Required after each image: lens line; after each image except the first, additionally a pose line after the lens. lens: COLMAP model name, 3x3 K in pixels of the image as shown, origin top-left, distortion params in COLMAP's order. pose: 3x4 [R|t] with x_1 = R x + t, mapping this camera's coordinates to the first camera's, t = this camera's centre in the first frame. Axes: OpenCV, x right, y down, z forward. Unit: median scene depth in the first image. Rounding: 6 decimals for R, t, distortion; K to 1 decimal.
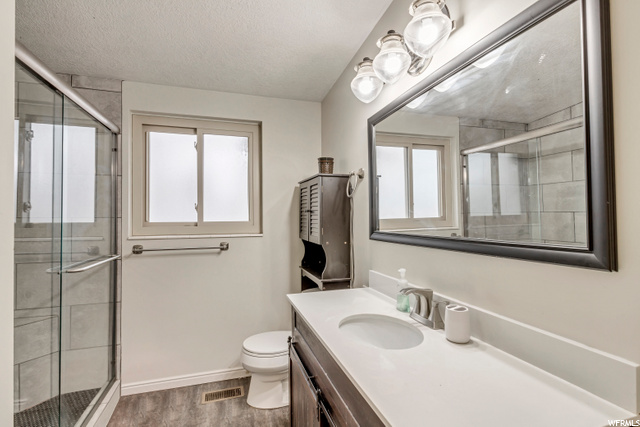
lens RADIAL K [[307.7, 0, 324.2], [0, 307.7, 213.8], [0, 0, 1]] dist [0.005672, -0.001155]
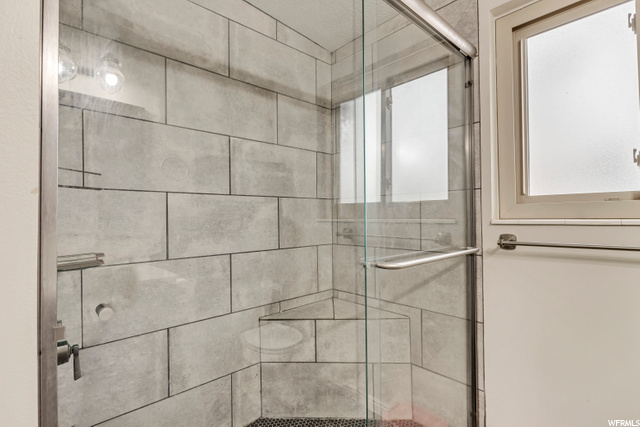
lens RADIAL K [[307.7, 0, 326.1], [0, 307.7, 213.4], [0, 0, 1]] dist [0.005672, -0.001155]
pose [[0.404512, -0.006742, -0.914508, -0.215330], [0.027678, 0.999605, 0.004873, 0.051403], [0.914114, -0.027283, 0.404539, 0.464959]]
